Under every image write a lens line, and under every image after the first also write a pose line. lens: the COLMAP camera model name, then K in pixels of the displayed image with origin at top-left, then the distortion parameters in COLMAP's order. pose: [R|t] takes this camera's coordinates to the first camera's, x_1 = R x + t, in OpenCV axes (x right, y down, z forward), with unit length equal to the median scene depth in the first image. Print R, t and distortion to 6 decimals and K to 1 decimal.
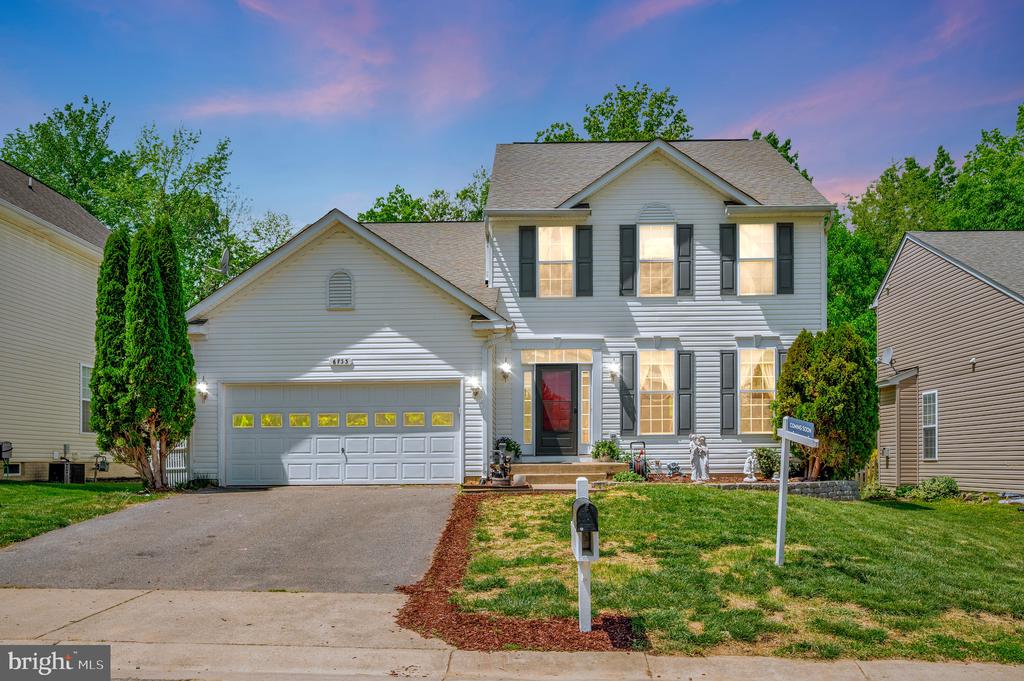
lens RADIAL K [[890.3, 0, 511.3], [0, 890.3, 486.1], [0, 0, 1]] dist [-0.000386, 0.002507]
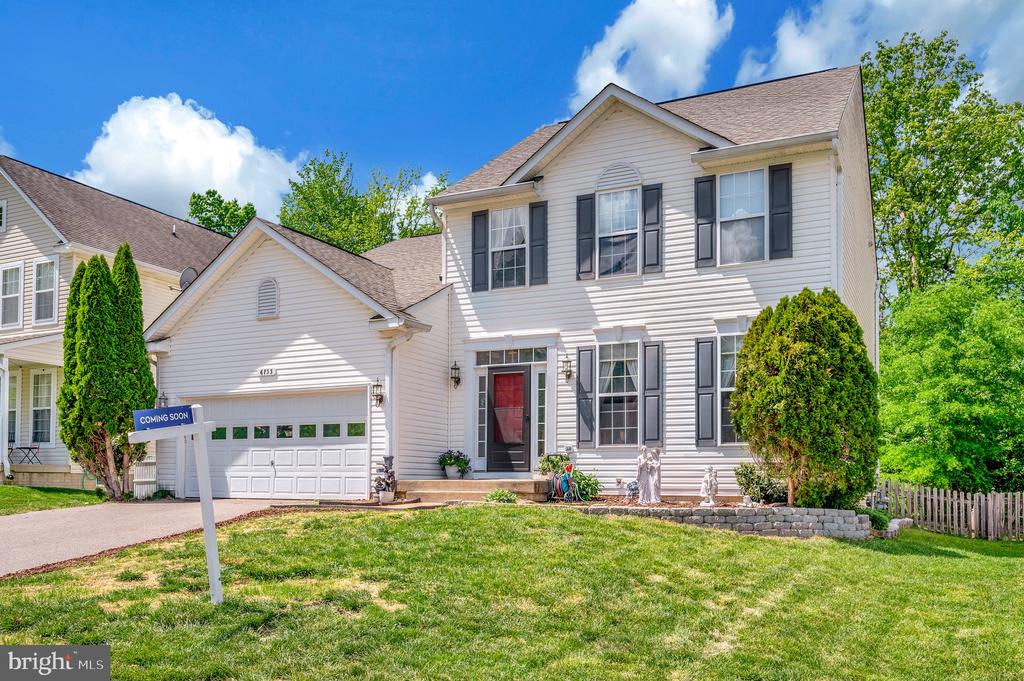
lens RADIAL K [[890.3, 0, 511.3], [0, 890.3, 486.1], [0, 0, 1]] dist [-0.000386, 0.002507]
pose [[0.893261, 0.015305, -0.449278, 0.445733], [-0.027998, 0.999374, -0.021621, -0.001723], [0.448666, 0.031892, 0.893130, 0.235068]]
